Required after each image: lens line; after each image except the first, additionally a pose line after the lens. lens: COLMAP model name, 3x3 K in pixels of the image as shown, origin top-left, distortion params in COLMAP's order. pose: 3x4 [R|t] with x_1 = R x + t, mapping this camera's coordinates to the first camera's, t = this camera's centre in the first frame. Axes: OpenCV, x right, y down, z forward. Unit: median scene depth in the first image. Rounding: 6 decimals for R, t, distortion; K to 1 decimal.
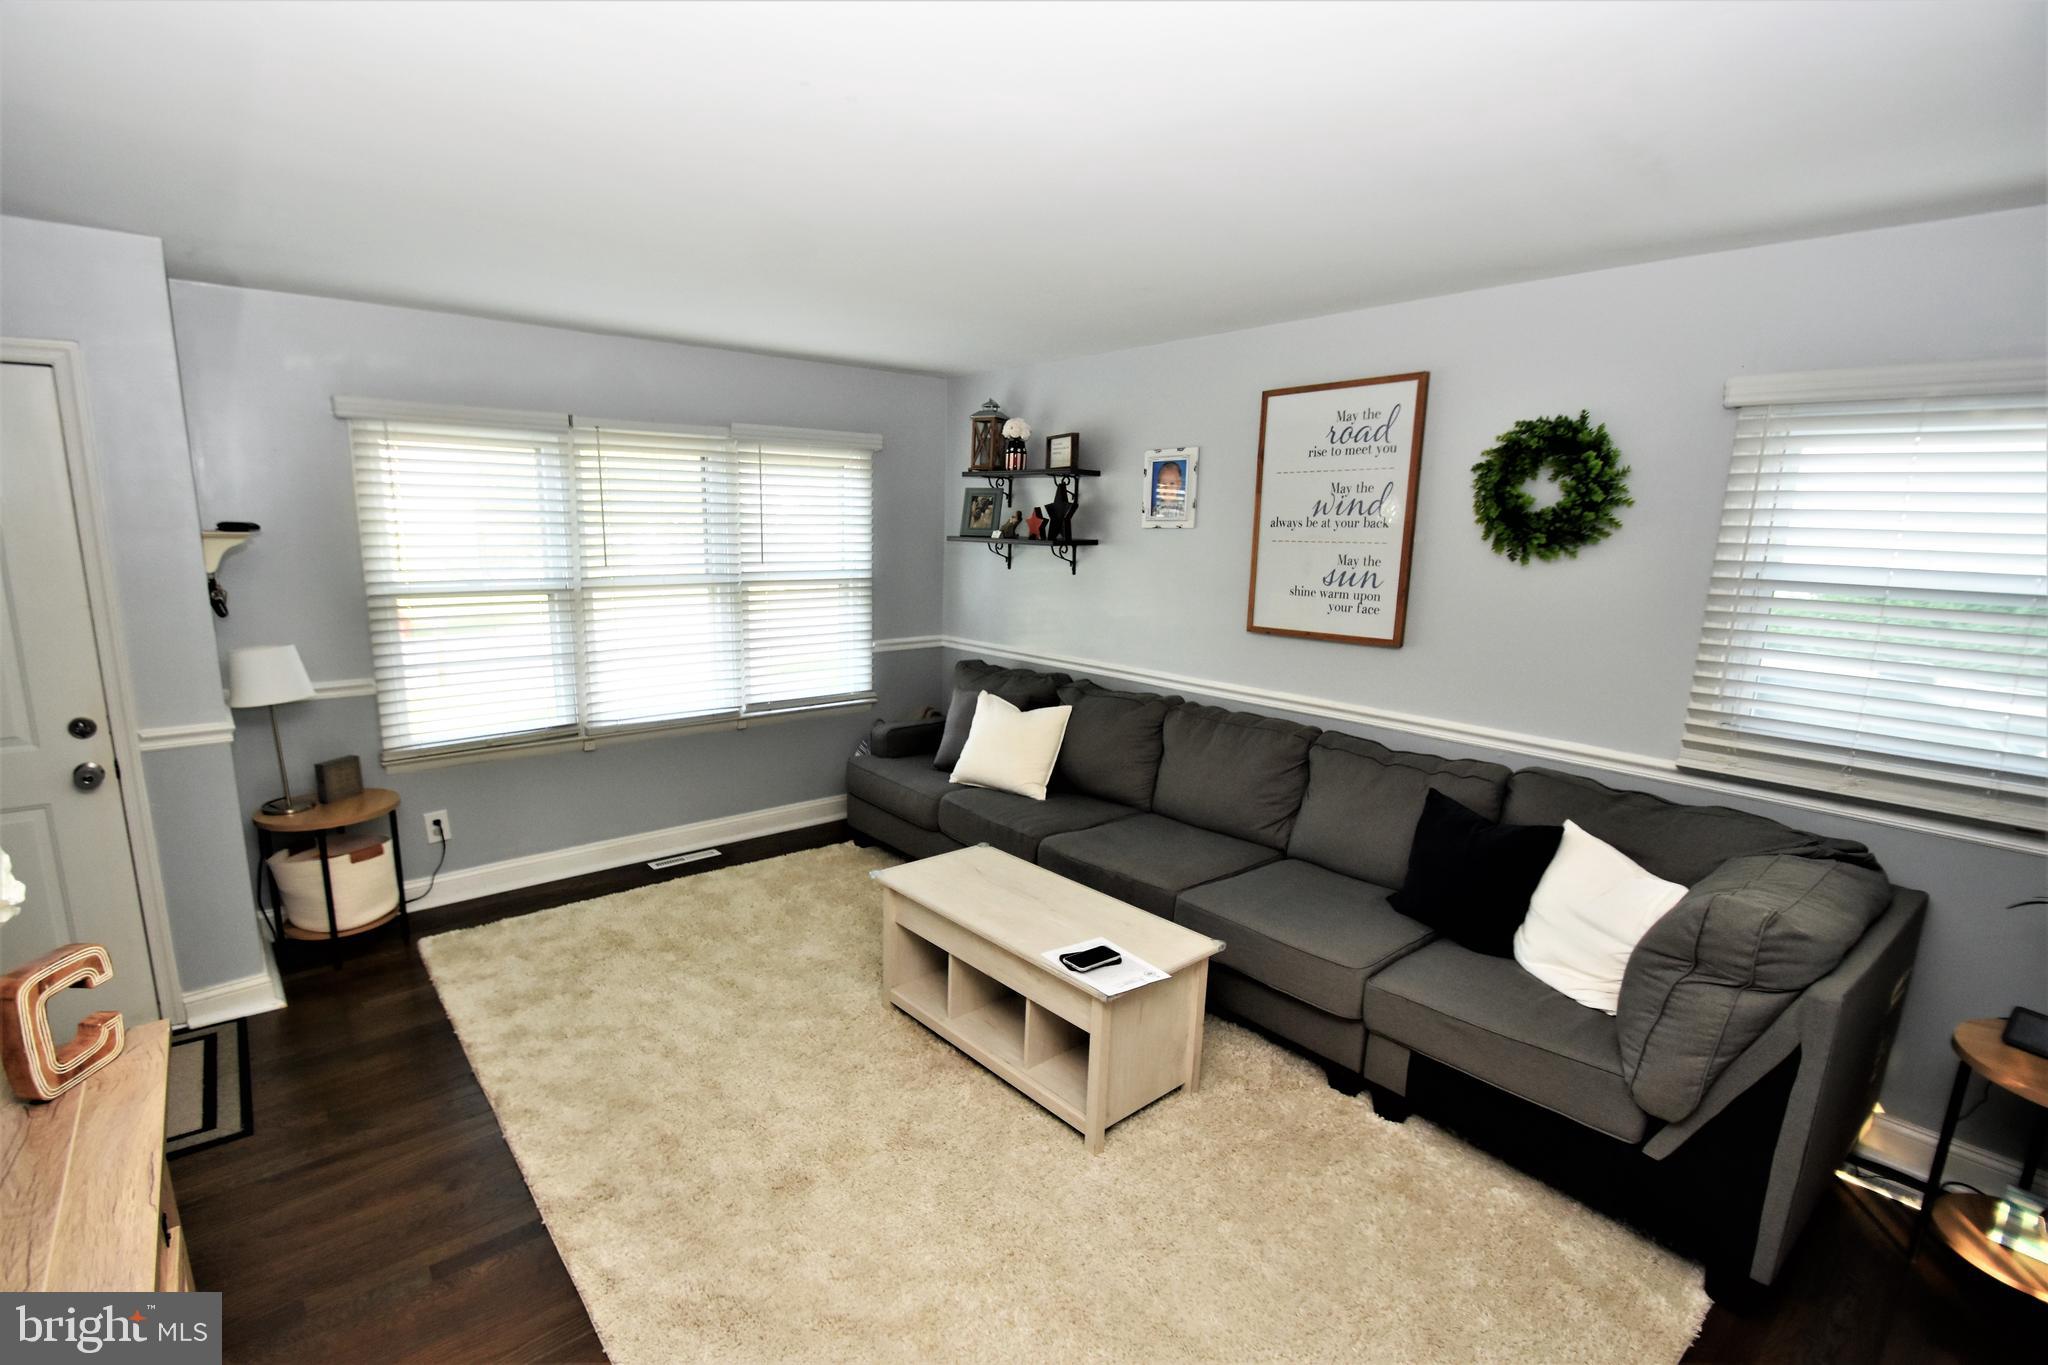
lens RADIAL K [[921.1, 0, 969.4], [0, 921.1, 703.6], [0, 0, 1]] dist [-0.002877, -0.000112]
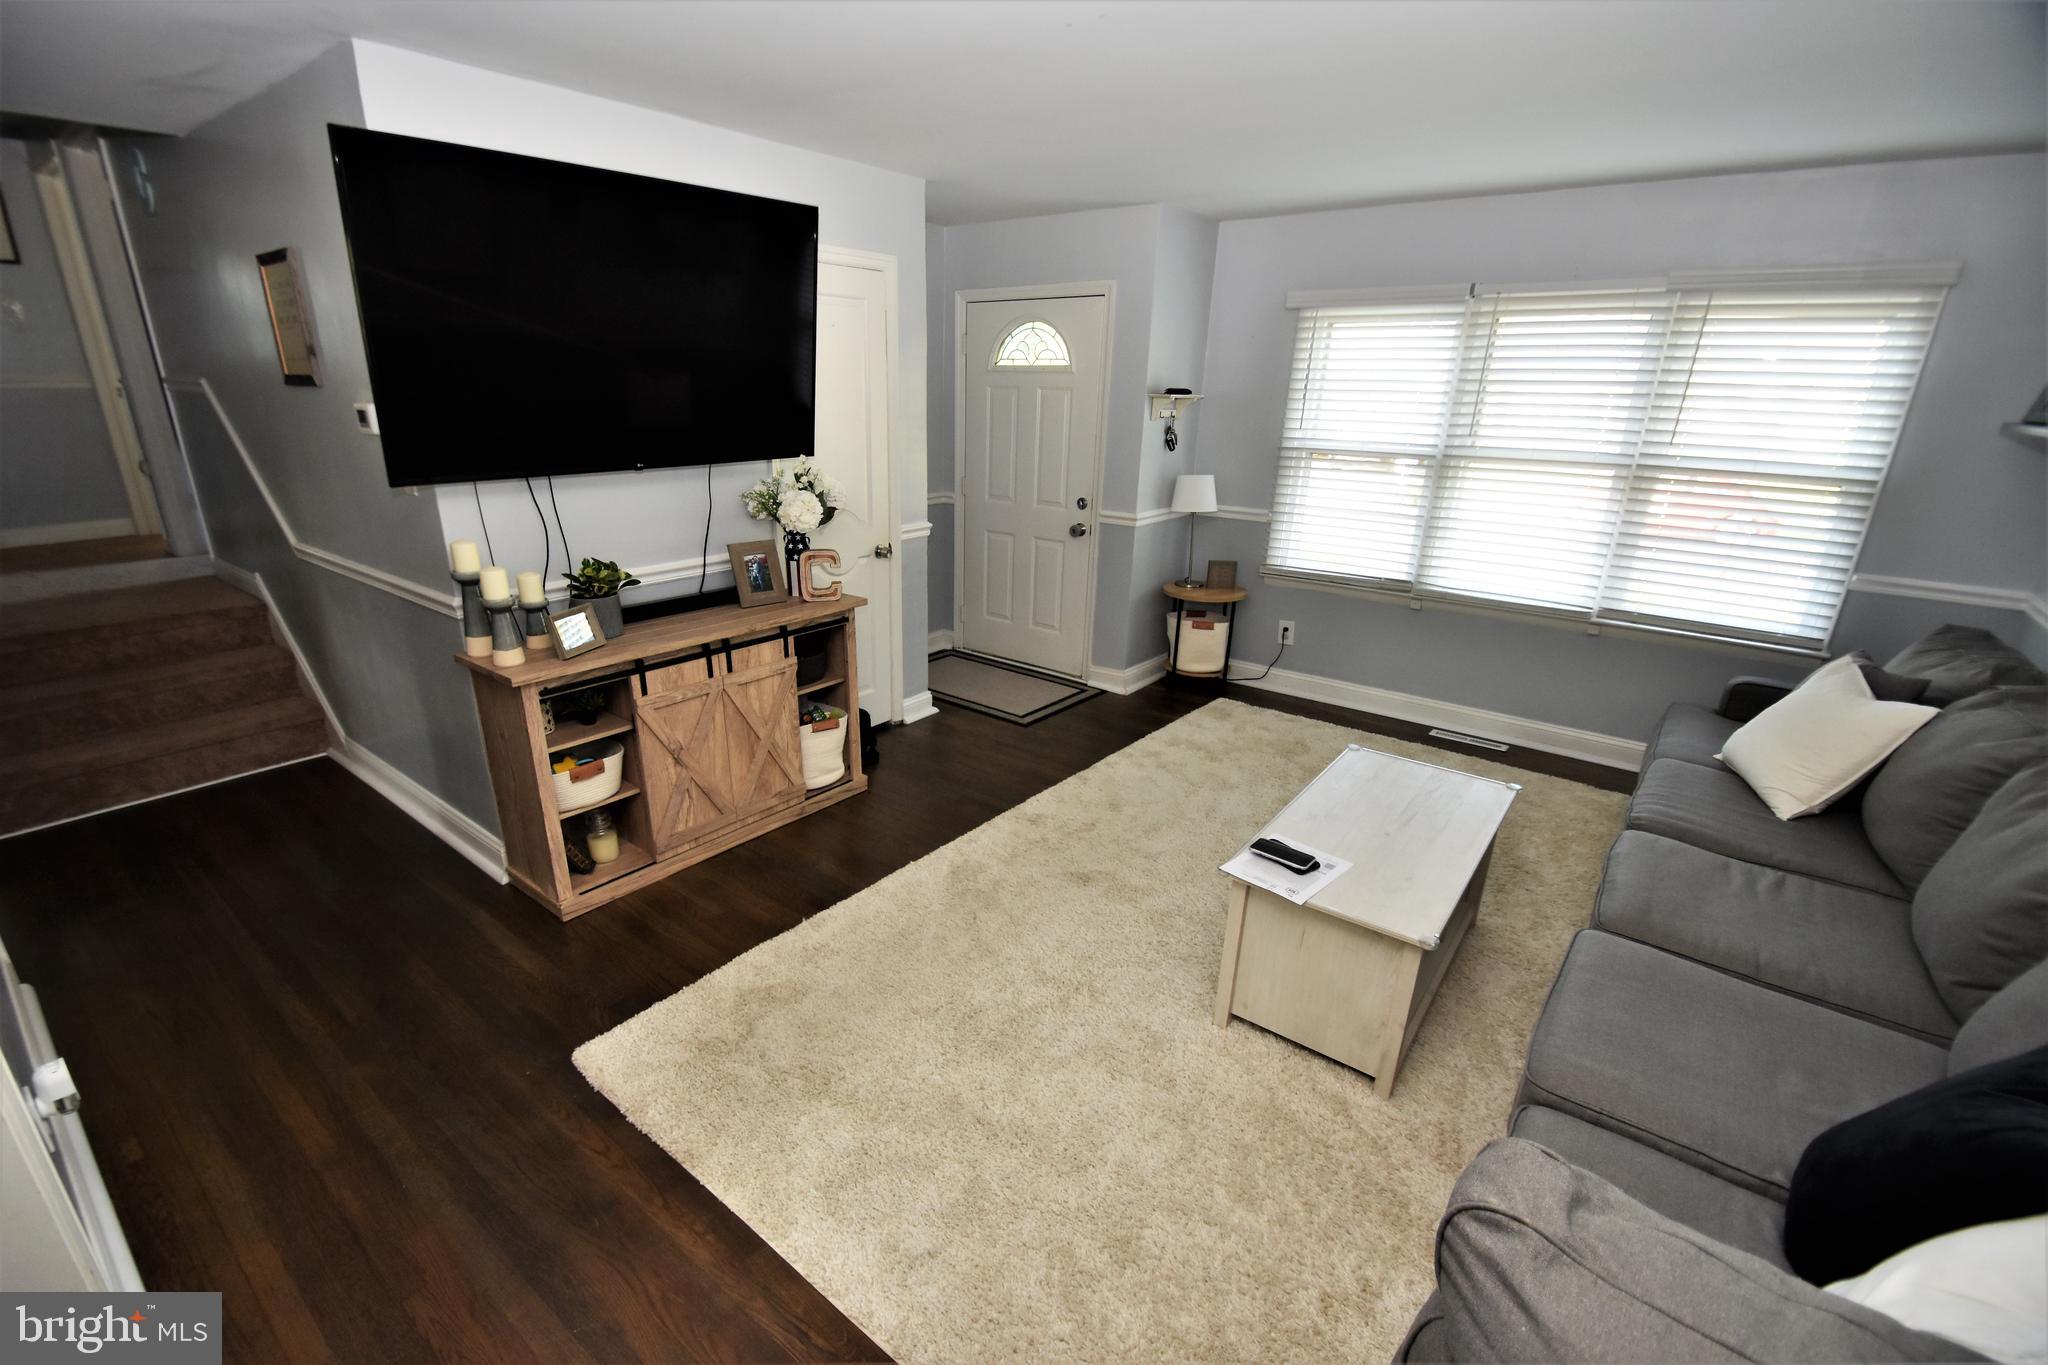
lens RADIAL K [[899.5, 0, 998.4], [0, 899.5, 707.1], [0, 0, 1]] dist [-0.007452, -0.006093]
pose [[0.220834, 0.320236, -0.921239, 0.540451], [-0.200113, 0.939340, 0.278558, -0.040241], [0.954561, 0.122837, 0.271521, 0.278925]]
